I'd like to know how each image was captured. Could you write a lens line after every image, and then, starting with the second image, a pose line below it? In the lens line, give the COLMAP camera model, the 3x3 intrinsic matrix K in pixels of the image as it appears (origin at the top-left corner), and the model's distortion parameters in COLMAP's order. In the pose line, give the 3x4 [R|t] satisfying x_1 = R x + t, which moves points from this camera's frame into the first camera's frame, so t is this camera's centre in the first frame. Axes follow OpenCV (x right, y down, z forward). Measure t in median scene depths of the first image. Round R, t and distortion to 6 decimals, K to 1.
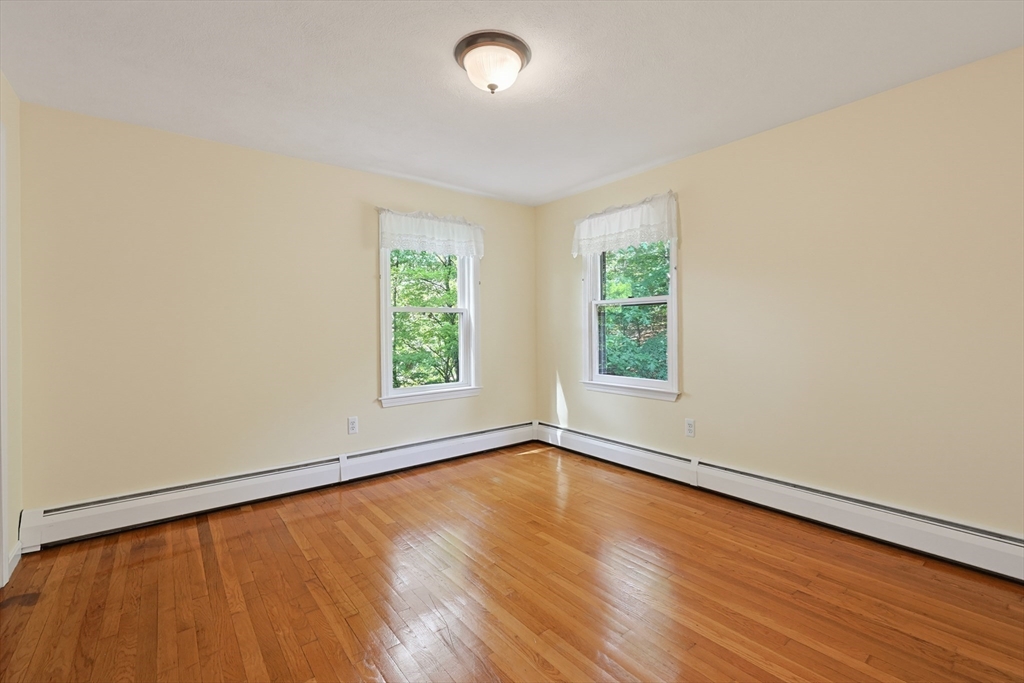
lens RADIAL K [[442.2, 0, 514.2], [0, 442.2, 330.9], [0, 0, 1]] dist [0.000868, 0.000621]
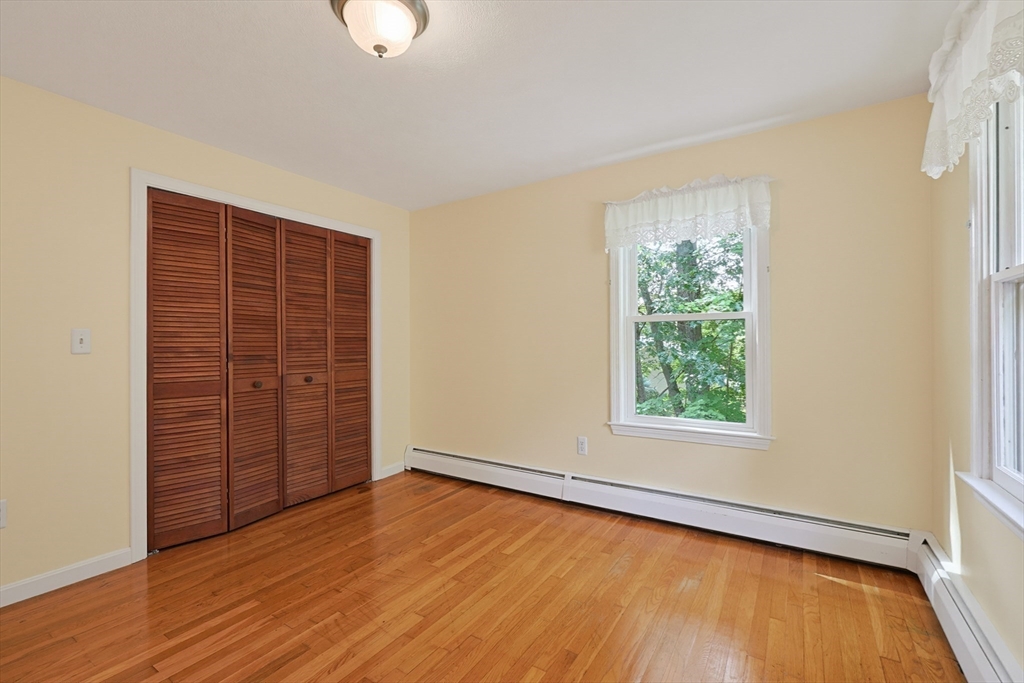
lens RADIAL K [[442.2, 0, 516.1], [0, 442.2, 346.9], [0, 0, 1]] dist [0.000868, 0.000621]
pose [[0.333777, 0.024161, -0.942342, 0.484237], [0.001106, 0.999661, 0.026022, -0.021374], [0.942651, -0.009727, 0.333637, 0.574916]]
